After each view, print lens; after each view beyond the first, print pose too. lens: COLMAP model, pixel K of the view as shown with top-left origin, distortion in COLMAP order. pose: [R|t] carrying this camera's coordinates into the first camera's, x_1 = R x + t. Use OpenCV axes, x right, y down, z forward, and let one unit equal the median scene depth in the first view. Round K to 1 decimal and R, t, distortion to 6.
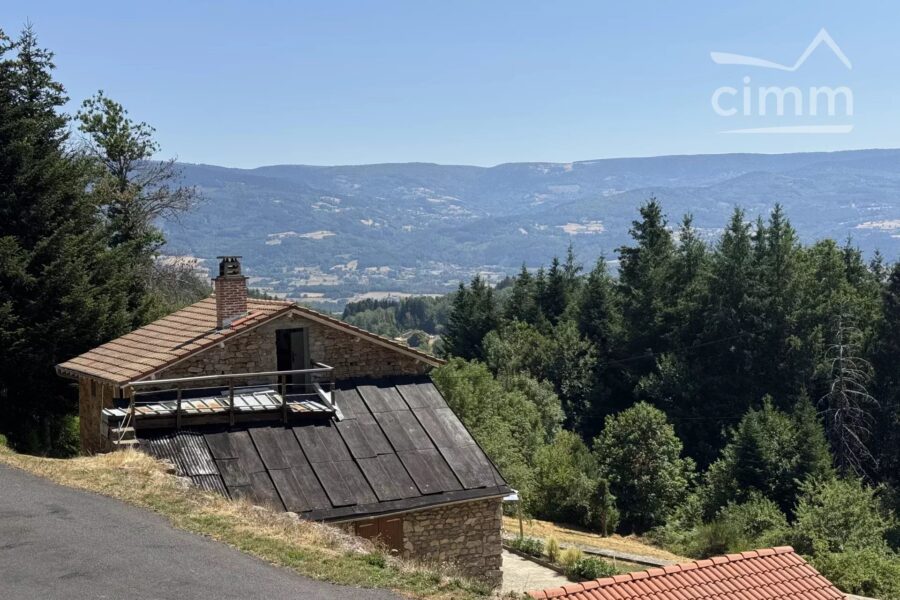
lens RADIAL K [[1252.5, 0, 450.0], [0, 1252.5, 300.0], [0, 0, 1]] dist [0.121048, -0.043112]
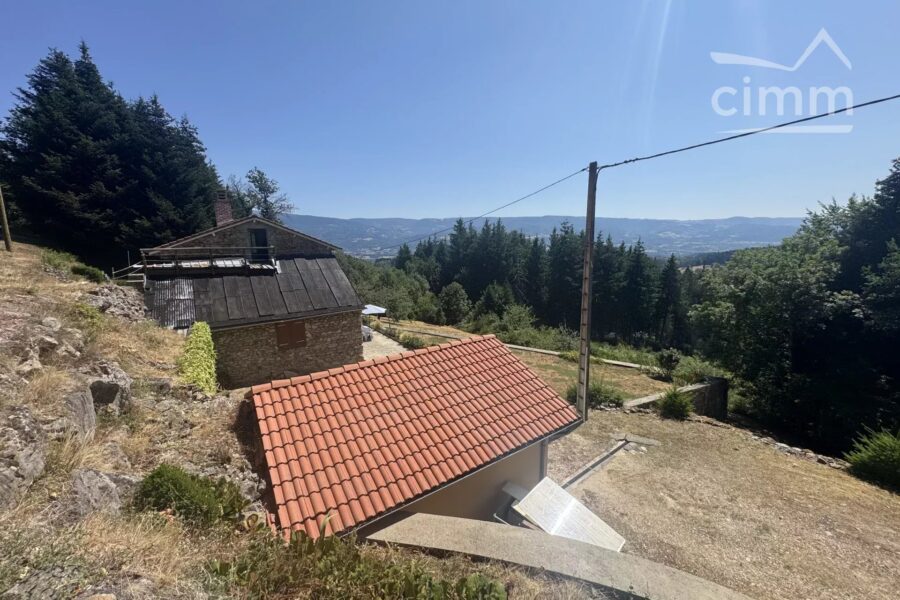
lens RADIAL K [[361.0, 0, 450.2], [0, 361.0, 297.2], [0, 0, 1]] dist [-0.001524, 0.000108]
pose [[0.993187, -0.008682, 0.116209, 0.045327], [-0.003739, 0.994333, 0.106241, 0.028294], [-0.116472, -0.105951, 0.987526, 0.158583]]
